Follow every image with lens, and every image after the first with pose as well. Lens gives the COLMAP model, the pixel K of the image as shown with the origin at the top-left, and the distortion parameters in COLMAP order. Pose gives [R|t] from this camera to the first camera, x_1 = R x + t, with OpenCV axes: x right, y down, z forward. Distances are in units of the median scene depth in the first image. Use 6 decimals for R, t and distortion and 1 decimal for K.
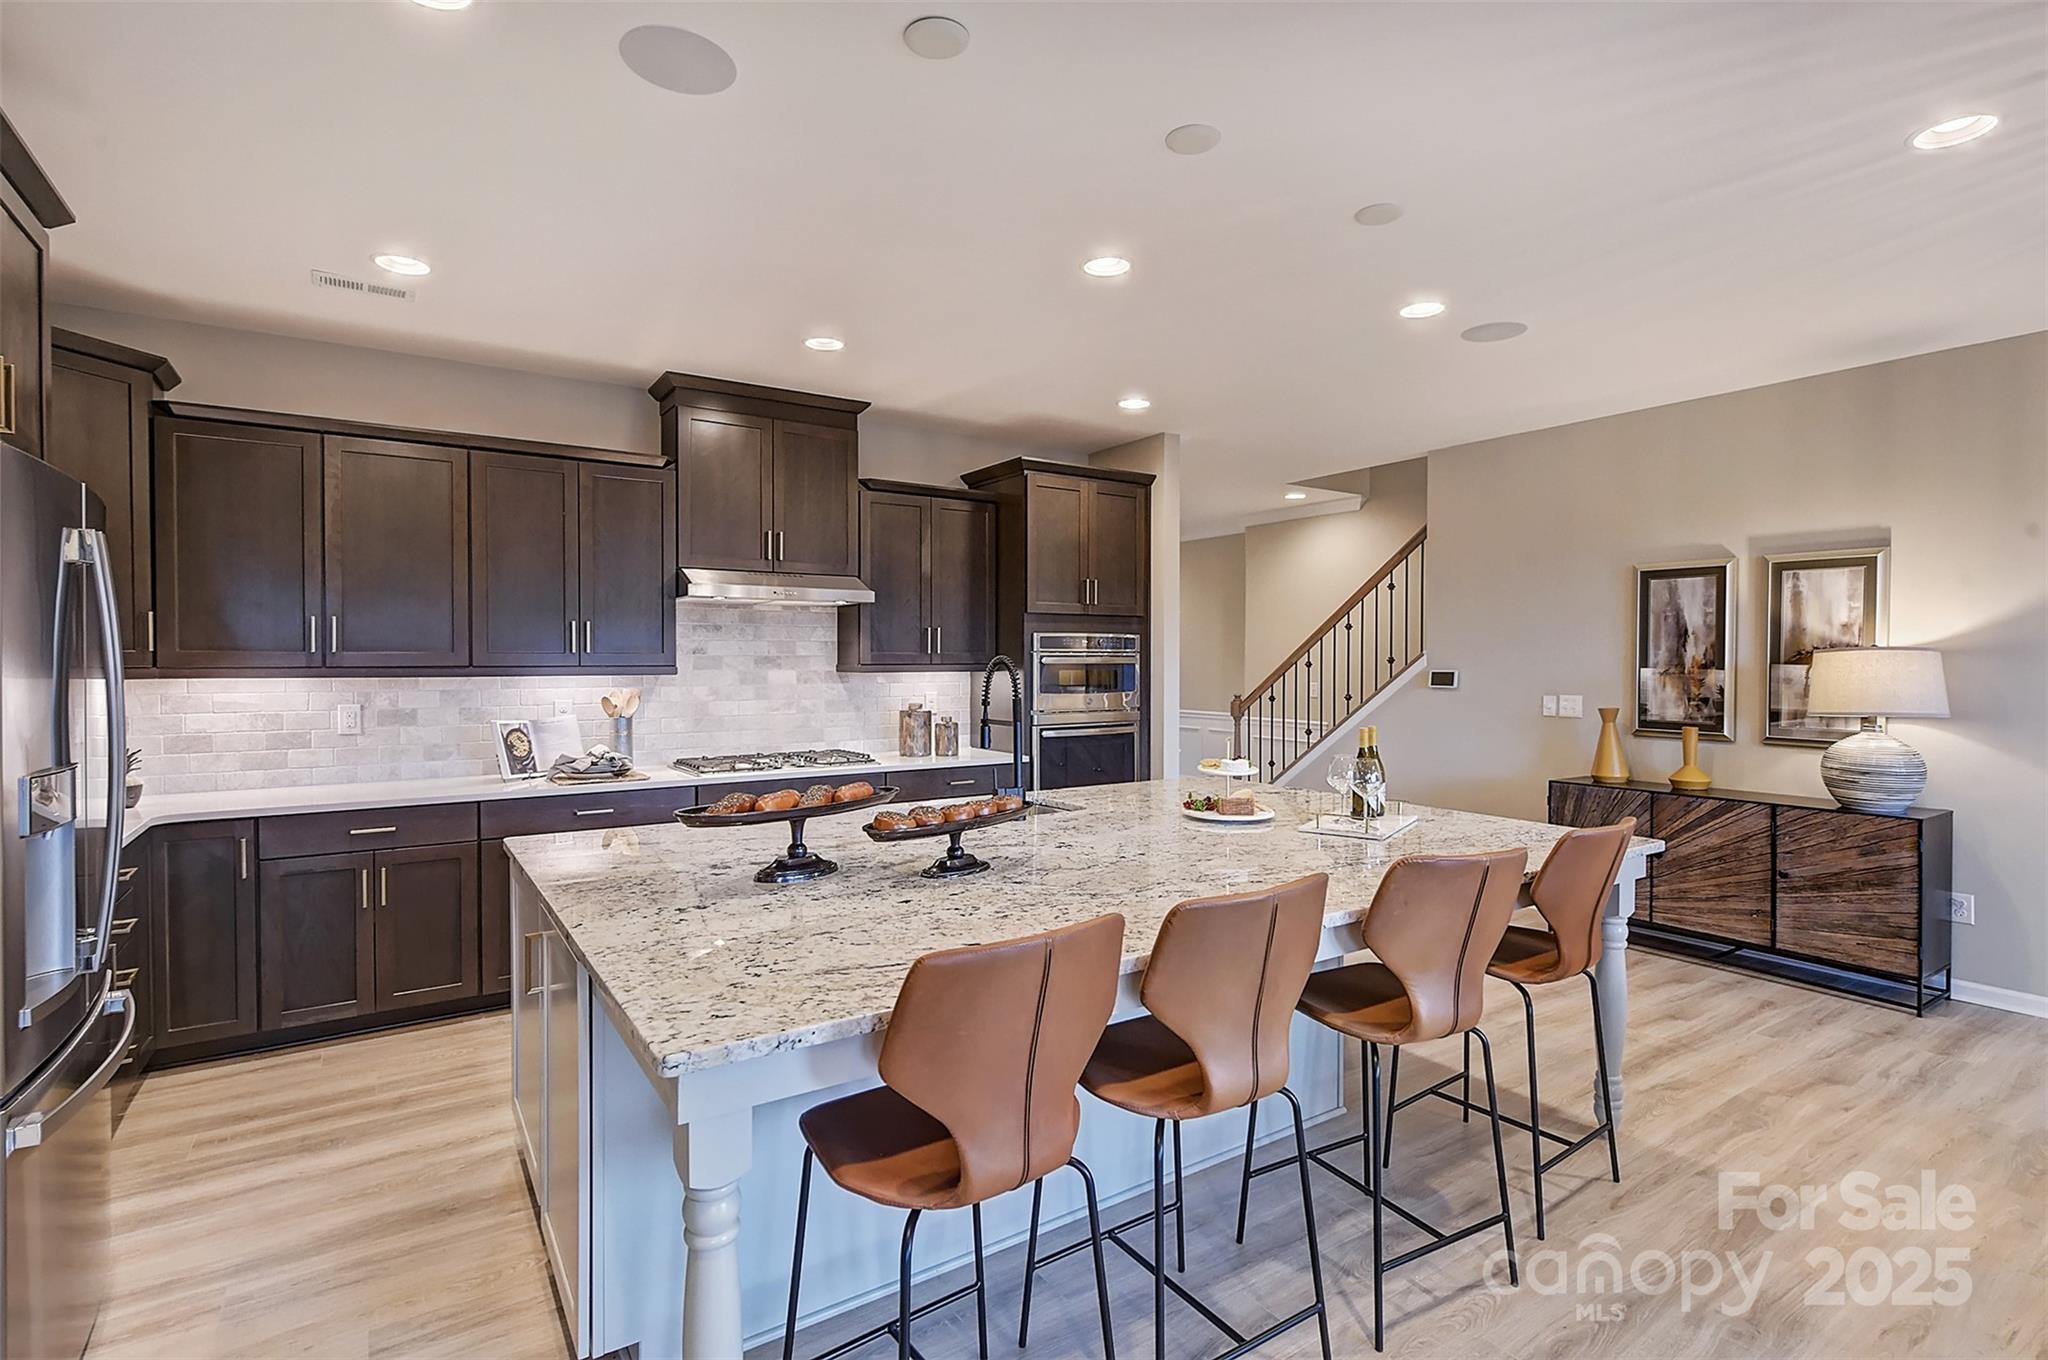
lens RADIAL K [[966.4, 0, 1024.3], [0, 966.4, 668.3], [0, 0, 1]] dist [-0.000643, 0.000381]
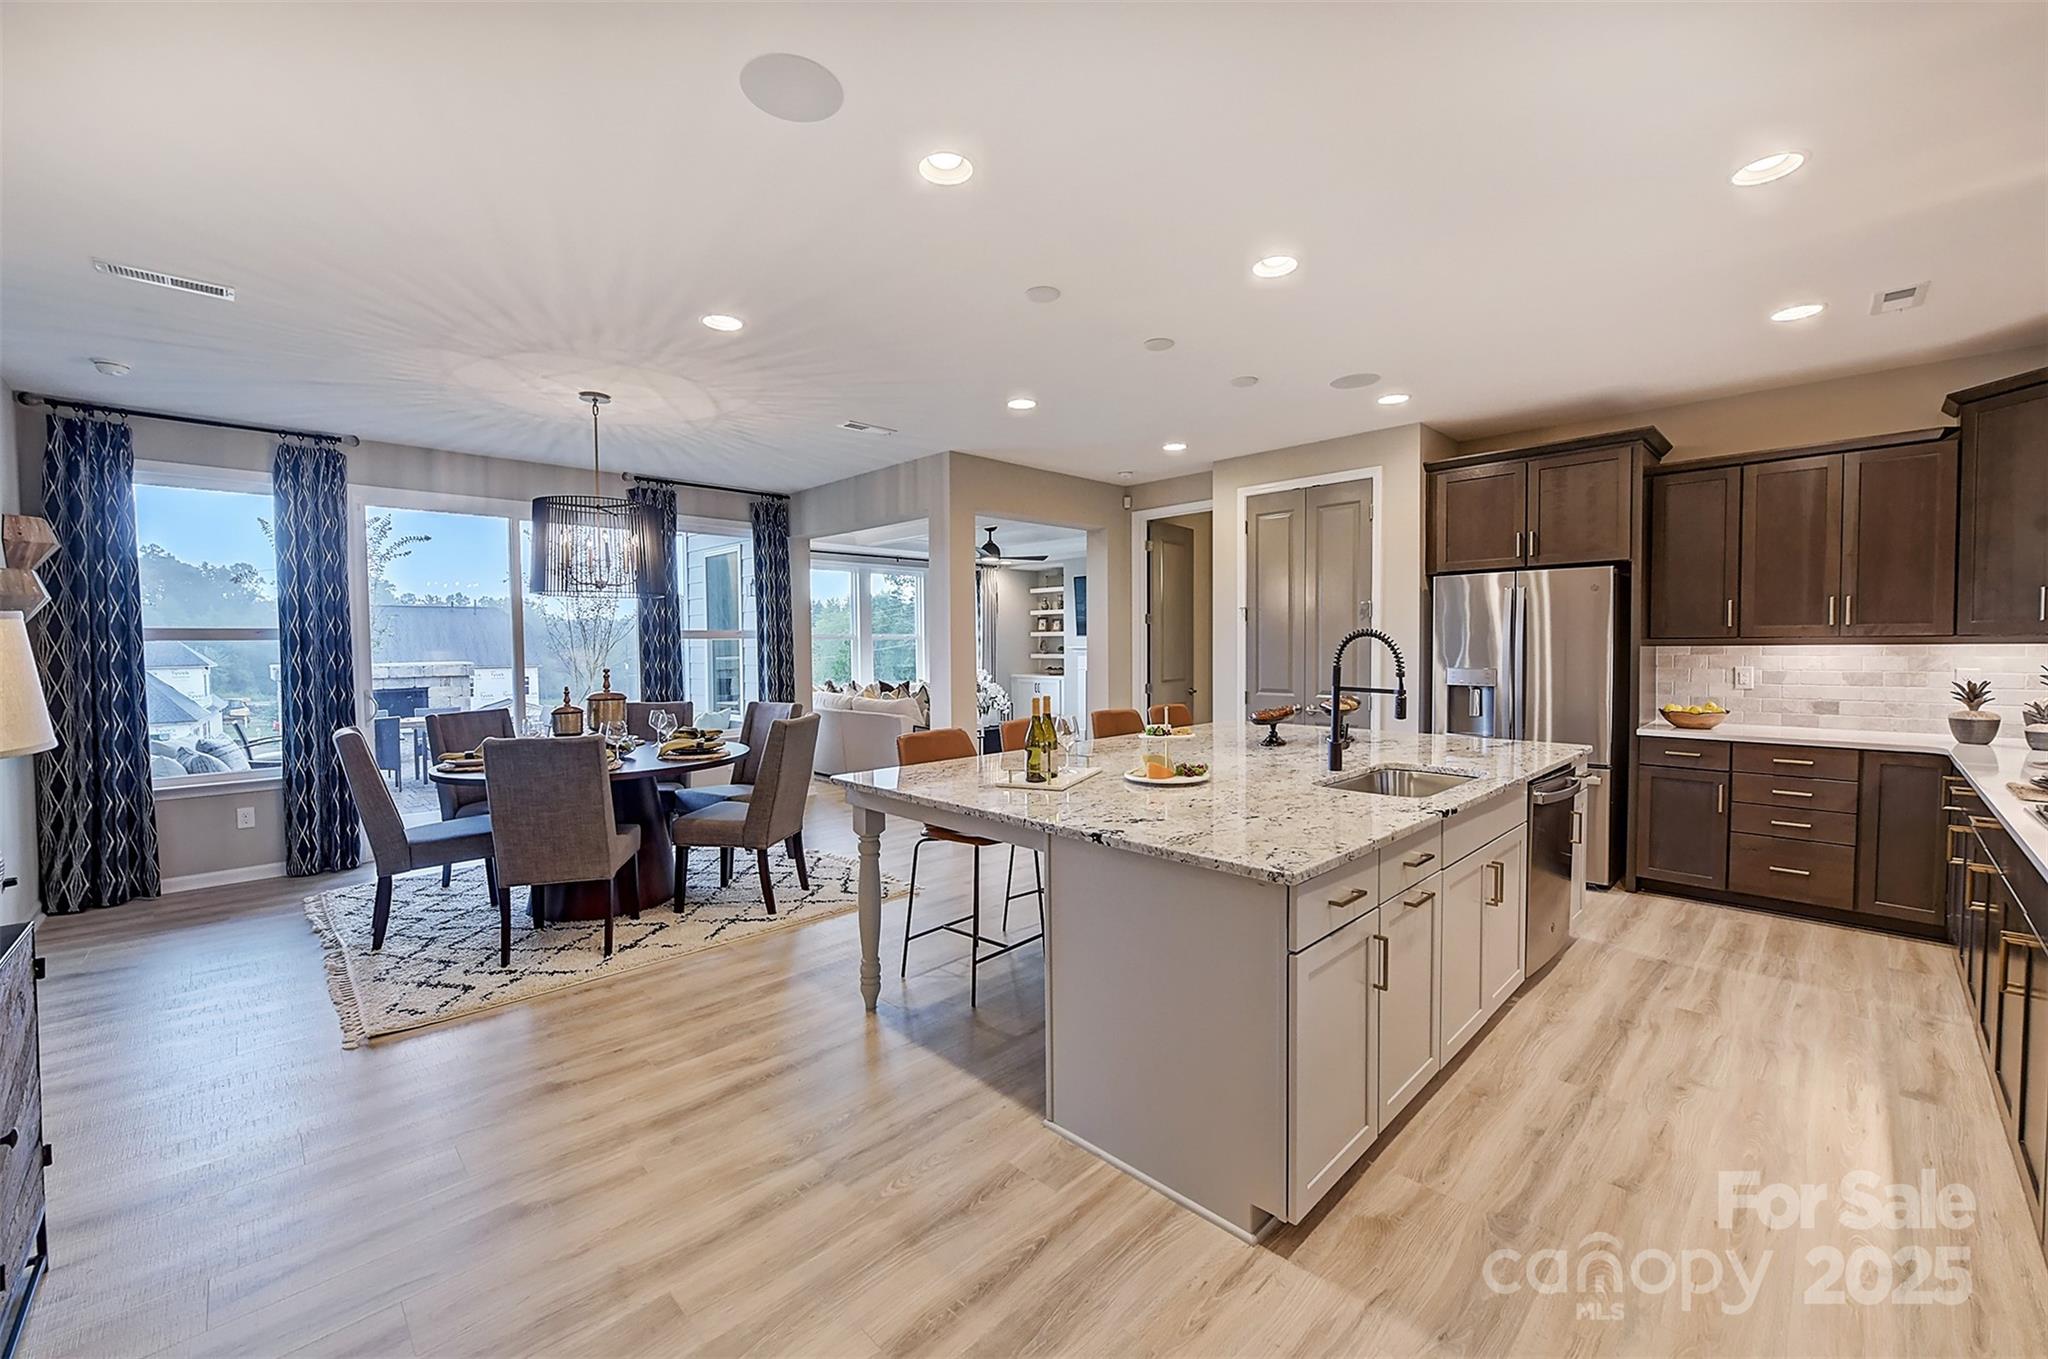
lens RADIAL K [[805.0, 0, 1021.9], [0, 805.0, 672.3], [0, 0, 1]] dist [0.002700, -0.001608]
pose [[-0.984419, 0.014716, -0.175225, 0.345869], [0.006952, 0.998970, 0.044840, -0.005293], [0.175704, 0.042923, -0.983507, 1.222854]]
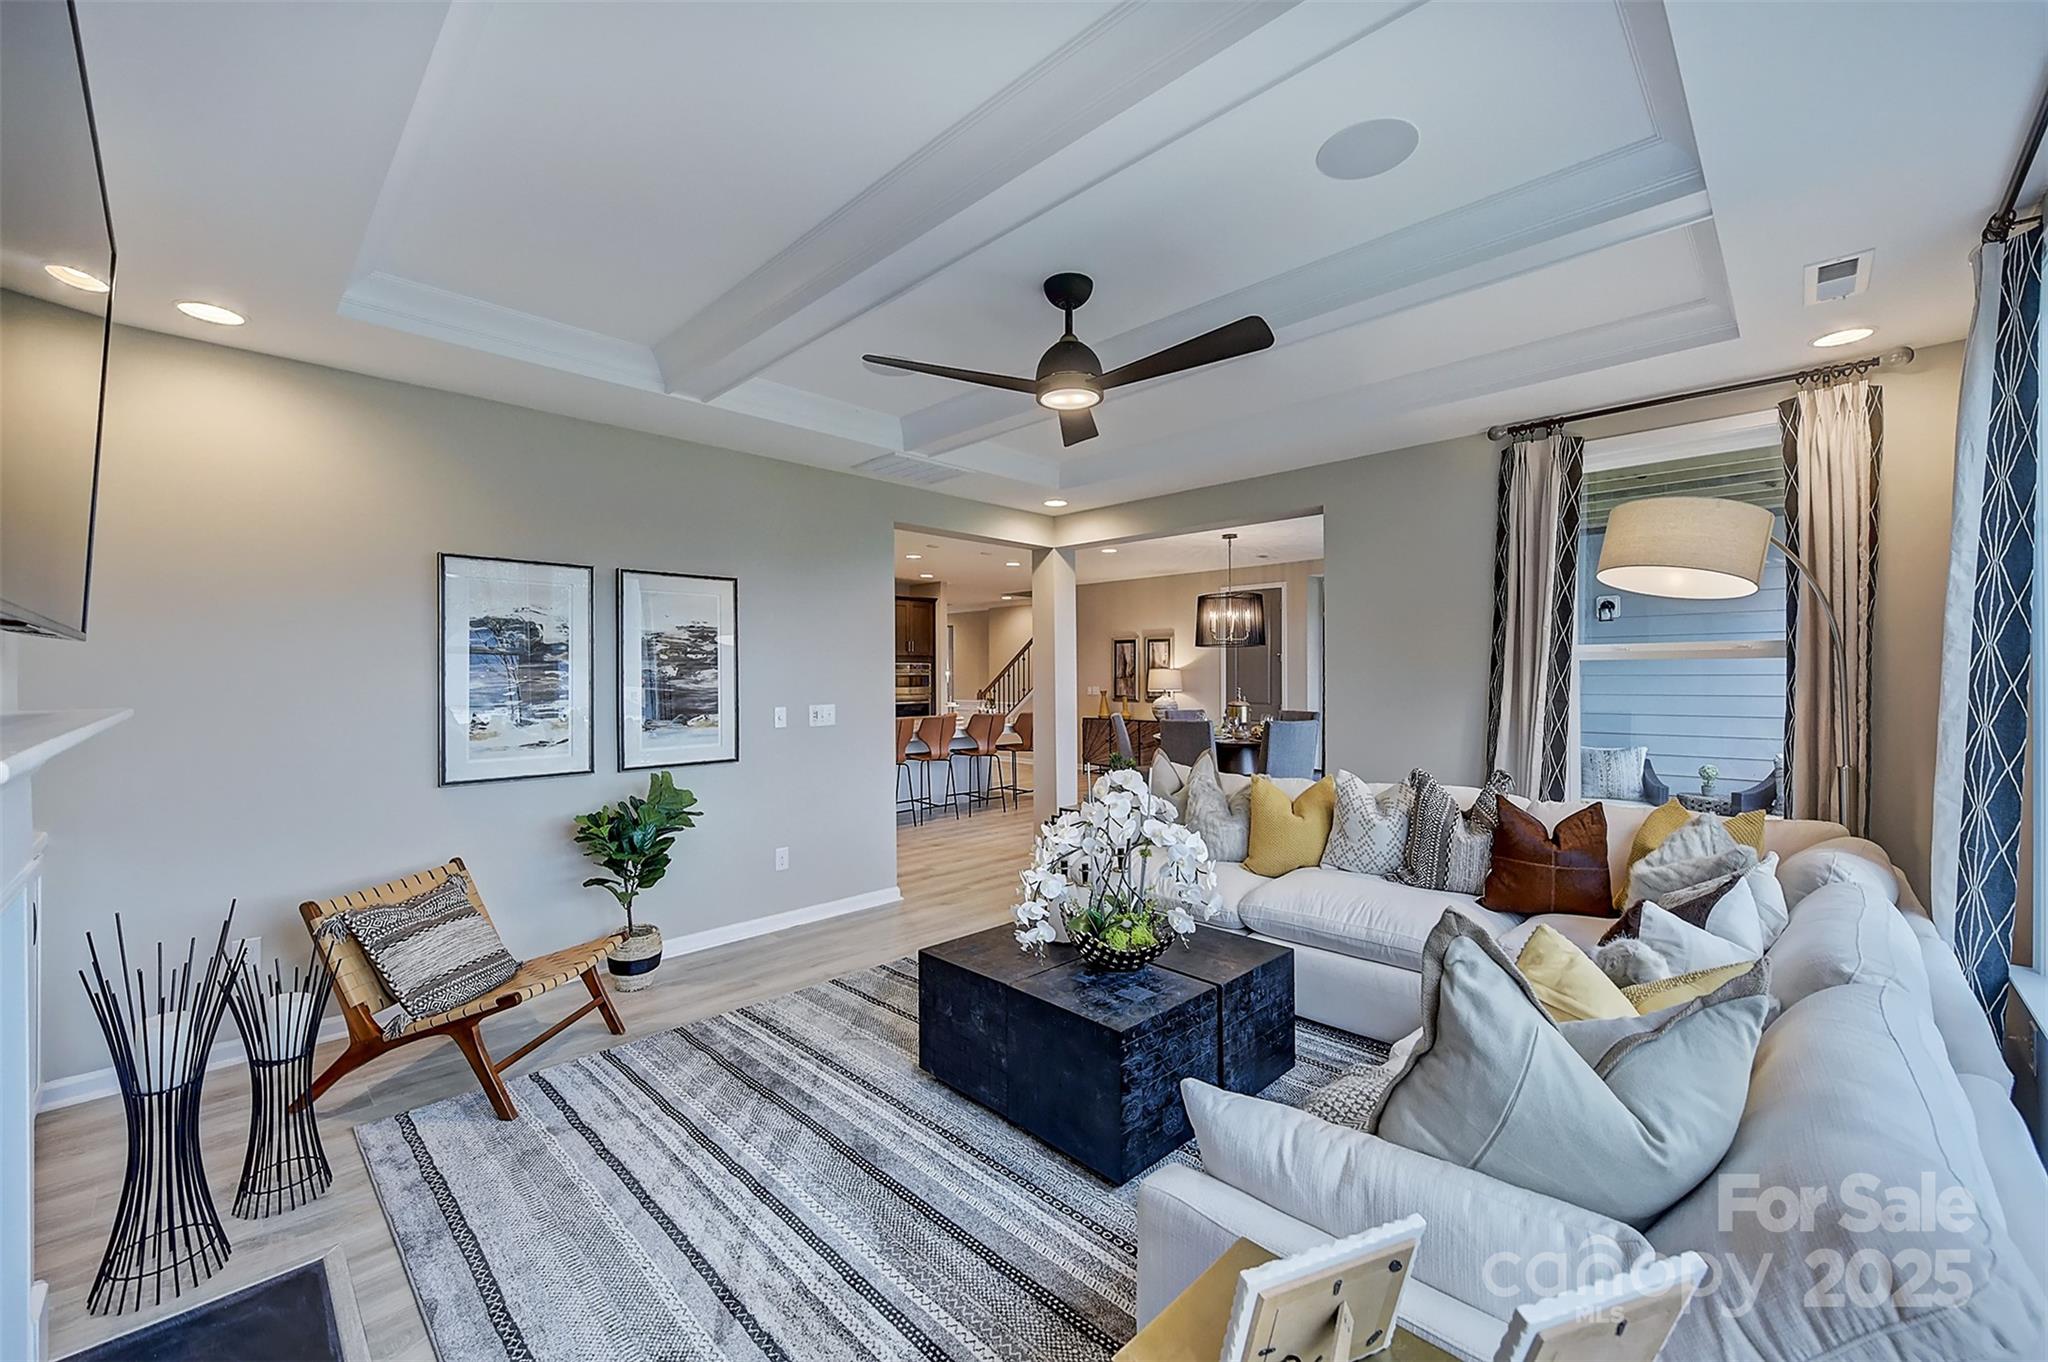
lens RADIAL K [[805.0, 0, 1027.9], [0, 805.0, 680.3], [0, 0, 1]] dist [0.002700, -0.001608]
pose [[0.979865, -0.005585, 0.199585, -0.056906], [0.005884, 0.999982, -0.000904, 0.013588], [-0.199576, 0.002061, 0.979880, -1.223449]]
